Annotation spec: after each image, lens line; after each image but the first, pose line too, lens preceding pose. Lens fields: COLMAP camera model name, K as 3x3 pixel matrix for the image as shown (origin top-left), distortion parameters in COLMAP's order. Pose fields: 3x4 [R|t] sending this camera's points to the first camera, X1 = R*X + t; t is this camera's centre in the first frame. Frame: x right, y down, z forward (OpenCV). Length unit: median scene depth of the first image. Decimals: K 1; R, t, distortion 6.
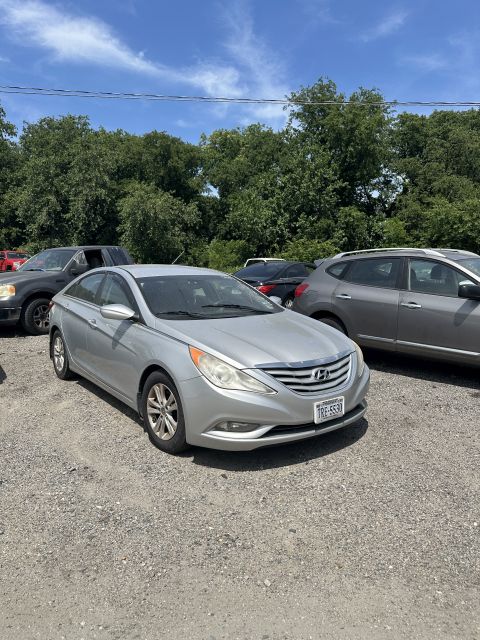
lens RADIAL K [[448.9, 0, 240.0], [0, 448.9, 320.0], [0, 0, 1]] dist [0.007040, -0.049029]
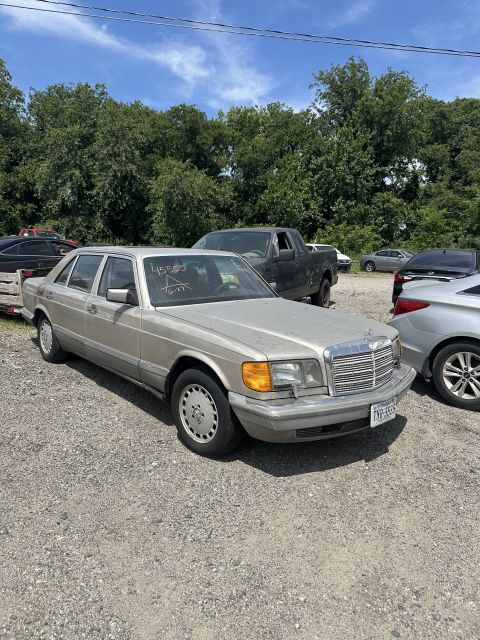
lens RADIAL K [[448.9, 0, 240.0], [0, 448.9, 320.0], [0, 0, 1]] dist [0.007040, -0.049029]
pose [[0.996914, 0.009577, 0.077921, -0.144667], [-0.012162, 0.999389, 0.032772, -0.004083], [-0.077559, -0.033618, 0.996421, 0.046864]]
